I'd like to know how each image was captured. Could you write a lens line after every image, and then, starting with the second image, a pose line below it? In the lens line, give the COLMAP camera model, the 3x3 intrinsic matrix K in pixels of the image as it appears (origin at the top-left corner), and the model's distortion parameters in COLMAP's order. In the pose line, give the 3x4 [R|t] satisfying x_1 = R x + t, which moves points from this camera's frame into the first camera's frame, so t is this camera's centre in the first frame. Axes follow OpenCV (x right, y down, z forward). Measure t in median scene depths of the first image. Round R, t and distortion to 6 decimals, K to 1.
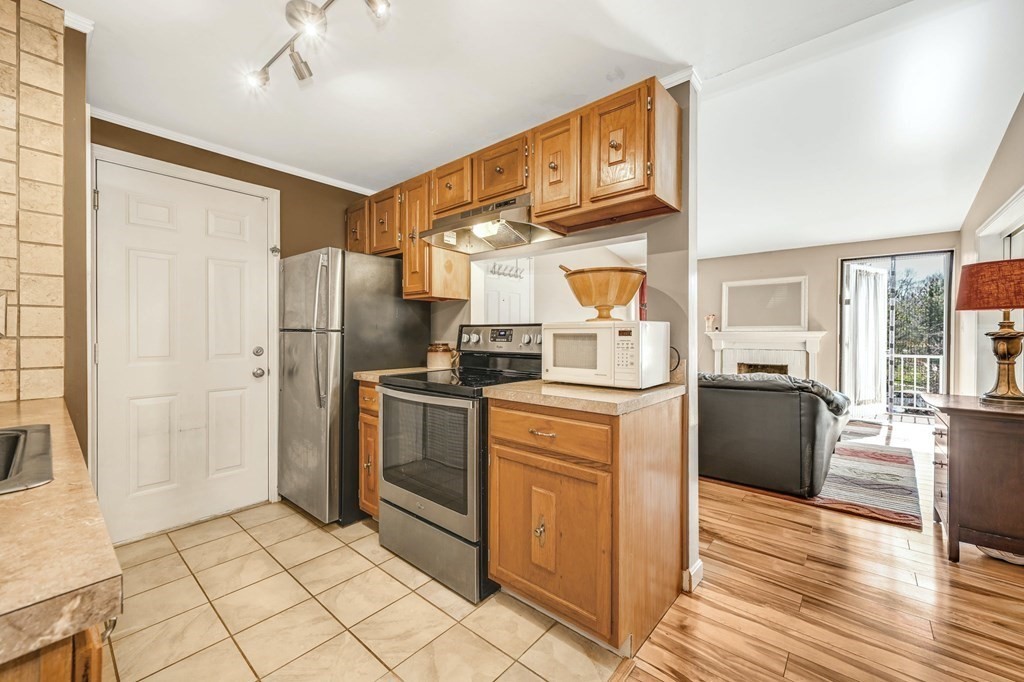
lens RADIAL K [[408.8, 0, 516.7], [0, 408.8, 334.1], [0, 0, 1]] dist [-0.000501, 0.001413]
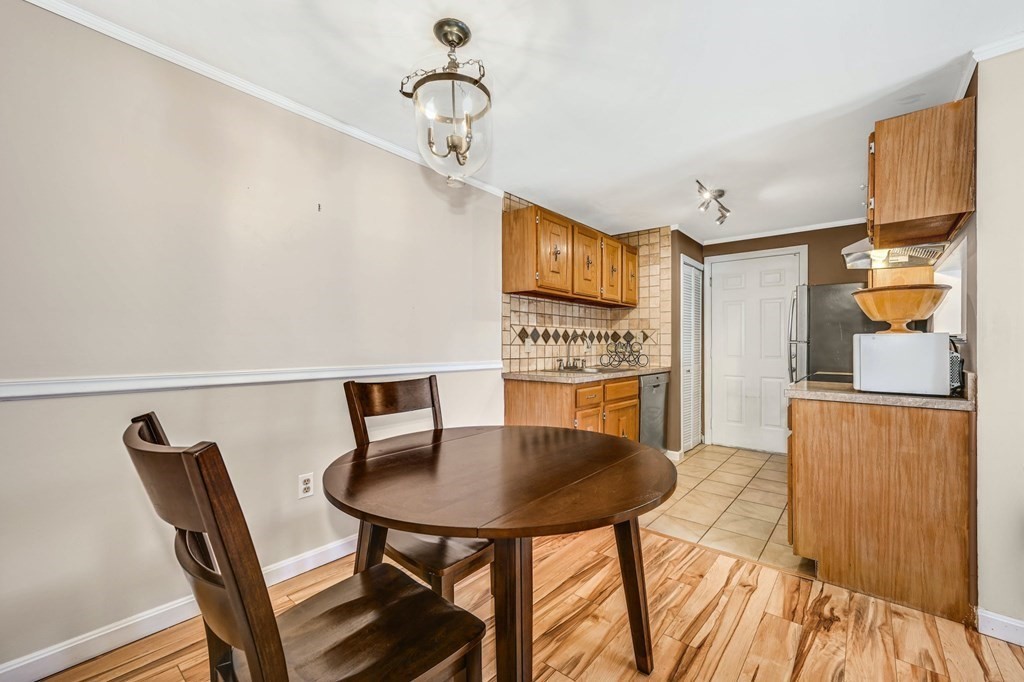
lens RADIAL K [[385.4, 0, 491.0], [0, 385.4, 343.4], [0, 0, 1]] dist [-0.025721, -0.000925]
pose [[-0.077703, -0.001178, -0.996976, 1.002114], [-0.003061, 0.999995, -0.000943, 0.002906], [0.996972, 0.002979, -0.077706, 0.013314]]
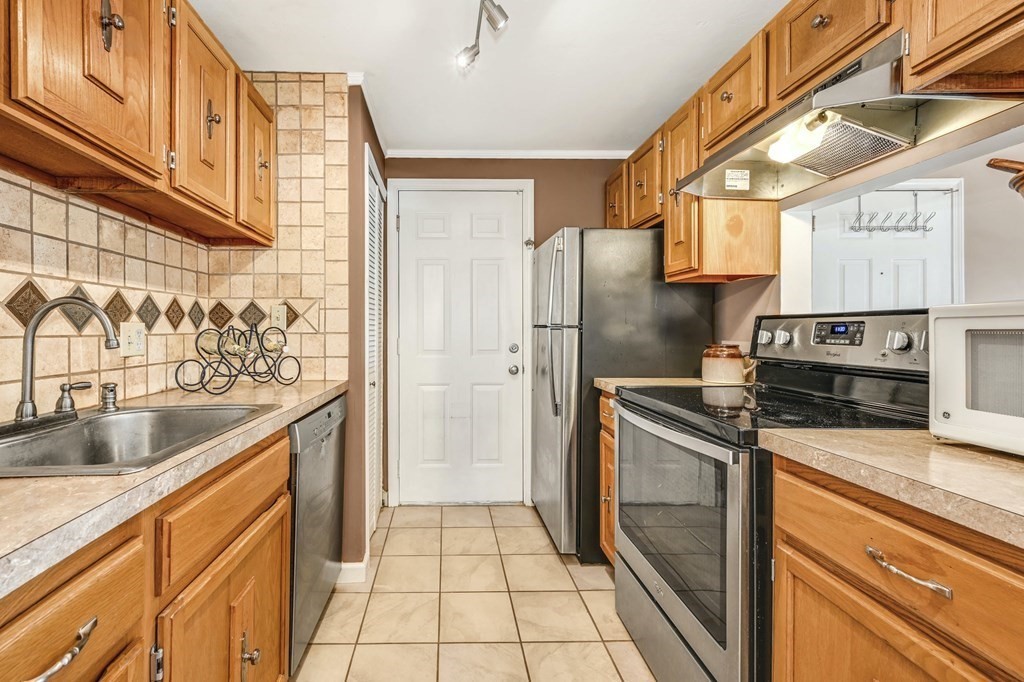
lens RADIAL K [[433.9, 0, 449.5], [0, 433.9, 333.1], [0, 0, 1]] dist [-0.004019, 0.002916]
pose [[0.655855, 0.005407, -0.754868, 0.062219], [-0.000423, 0.999977, 0.006795, -0.001155], [0.754887, -0.004137, 0.655842, 0.246271]]
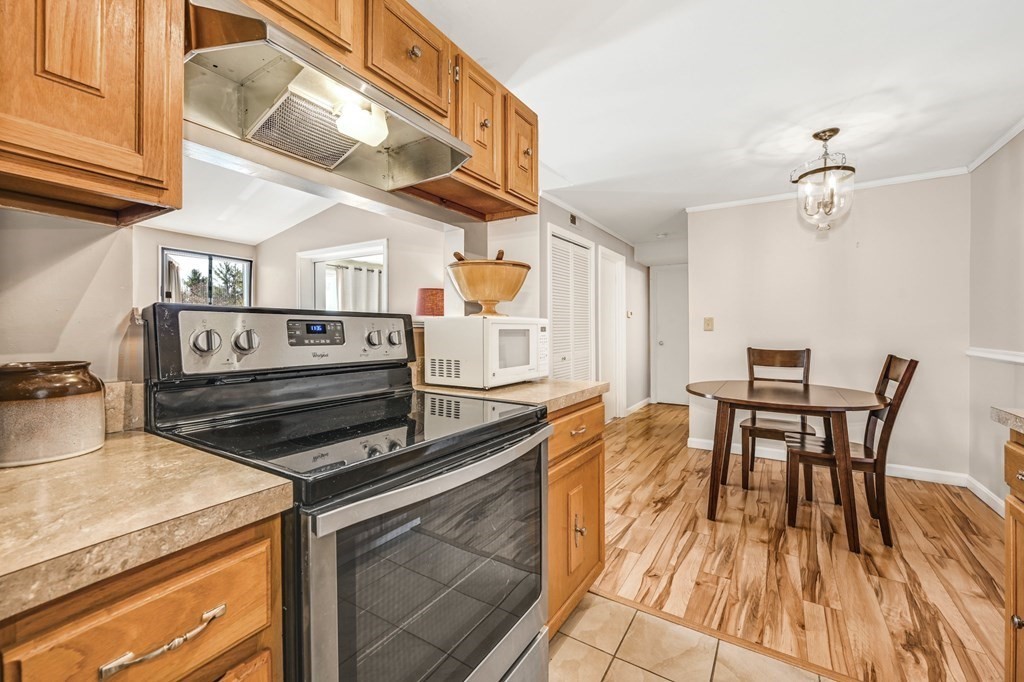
lens RADIAL K [[433.9, 0, 503.2], [0, 433.9, 331.9], [0, 0, 1]] dist [-0.004019, 0.002916]
pose [[-0.132200, -0.005938, 0.991205, -0.601837], [0.001305, 0.999980, 0.006164, -0.000889], [-0.991222, 0.002109, -0.132190, 0.875301]]
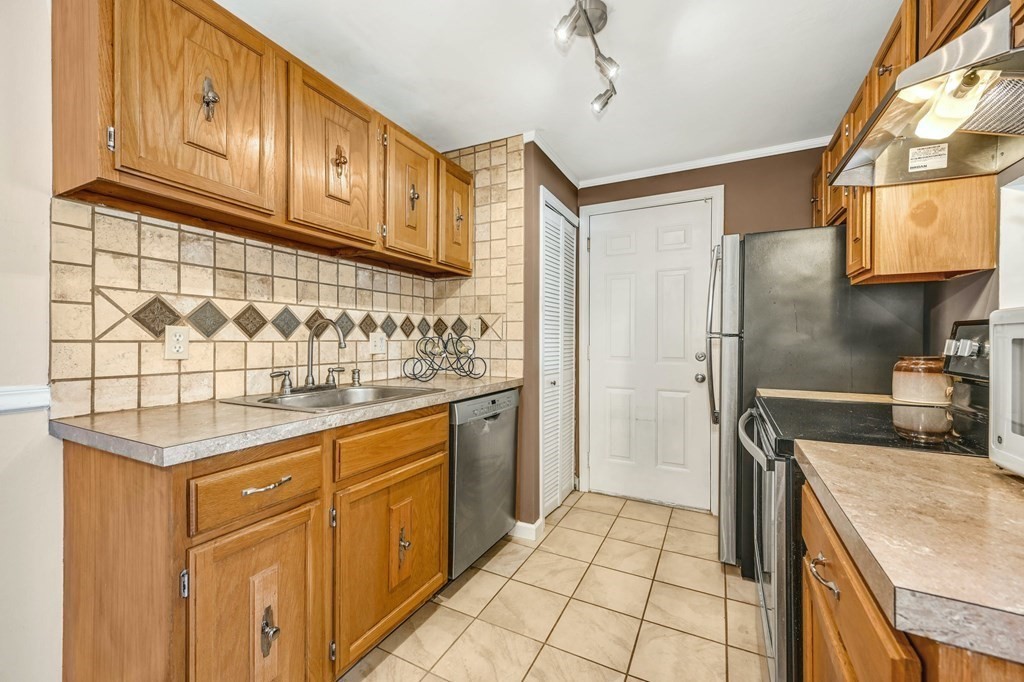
lens RADIAL K [[408.8, 0, 507.9], [0, 408.8, 343.2], [0, 0, 1]] dist [-0.000501, 0.001413]
pose [[0.221499, 0.010575, -0.975103, 0.274288], [-0.004079, 0.999942, 0.009918, 0.001882], [0.975152, 0.001781, 0.221530, 0.401330]]
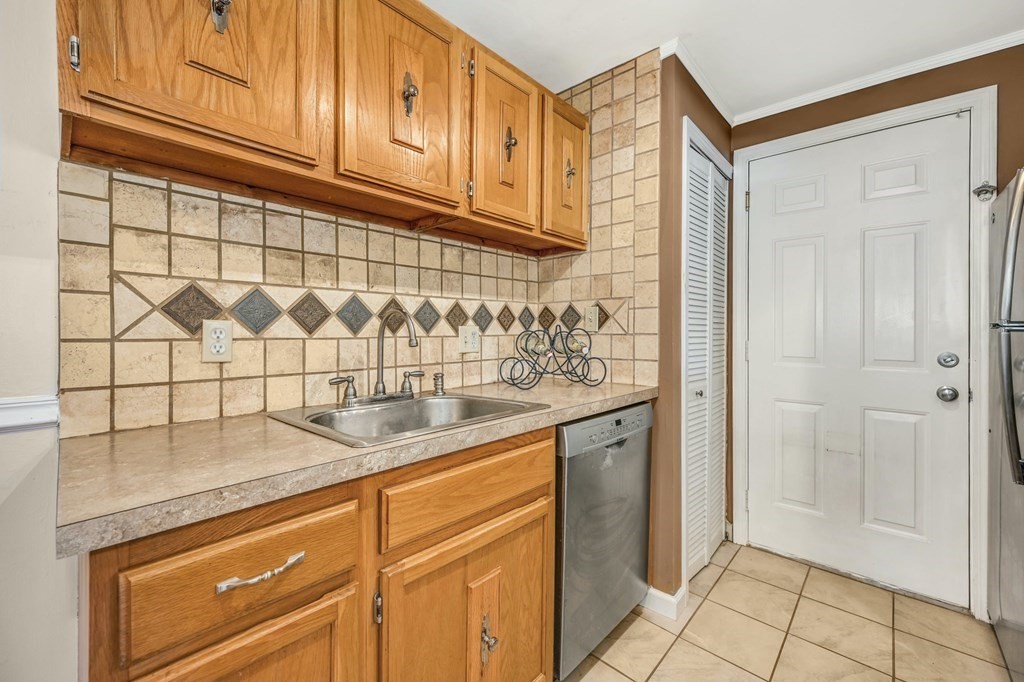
lens RADIAL K [[433.9, 0, 507.9], [0, 433.9, 329.9], [0, 0, 1]] dist [-0.004019, 0.002916]
pose [[-0.030152, 0.001783, -0.999544, 0.065541], [-0.001239, 0.999998, 0.001822, -0.005739], [0.999545, 0.001294, -0.030149, 0.417116]]
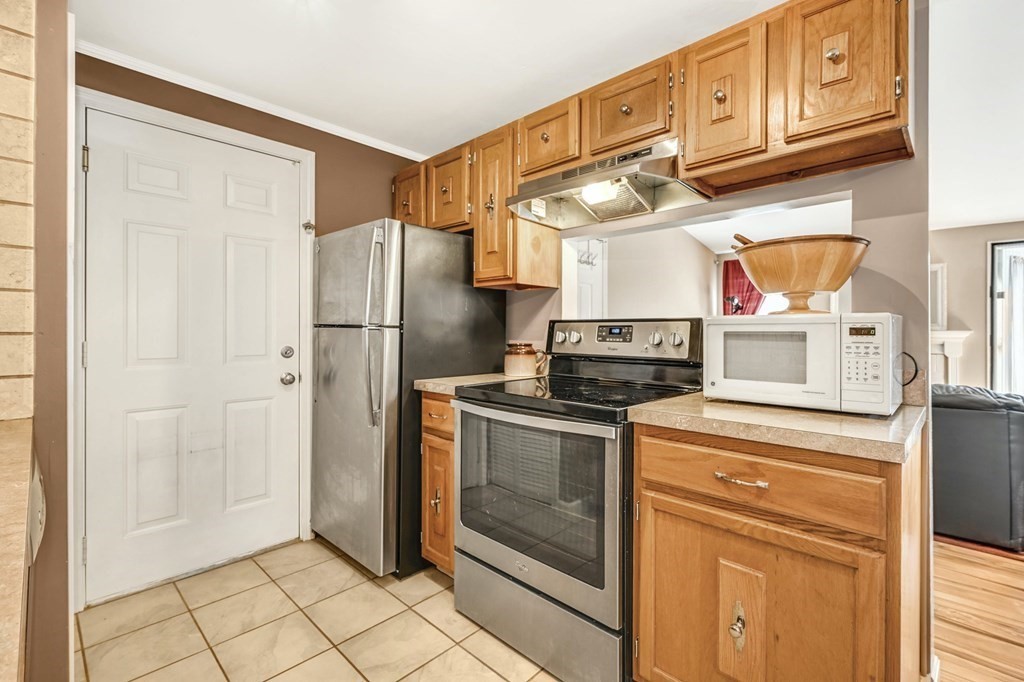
lens RADIAL K [[433.9, 0, 534.3], [0, 433.9, 334.5], [0, 0, 1]] dist [-0.004019, 0.002916]
pose [[0.999961, 0.006736, -0.005791, -0.185457], [-0.006712, 0.999969, 0.004123, 0.001785], [0.005819, -0.004084, 0.999975, 0.198934]]
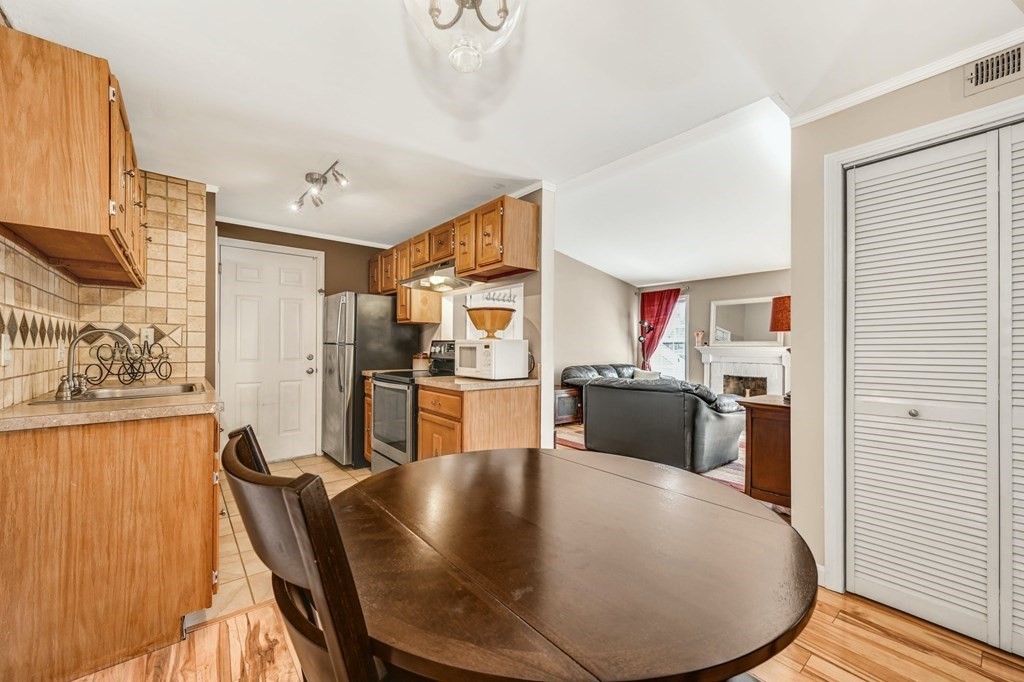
lens RADIAL K [[408.8, 0, 517.3], [0, 408.8, 348.5], [0, 0, 1]] dist [-0.000501, 0.001413]
pose [[0.985265, 0.007803, -0.170859, 0.484749], [-0.007157, 0.999965, 0.004392, -0.003011], [0.170888, -0.003104, 0.985286, -0.465485]]
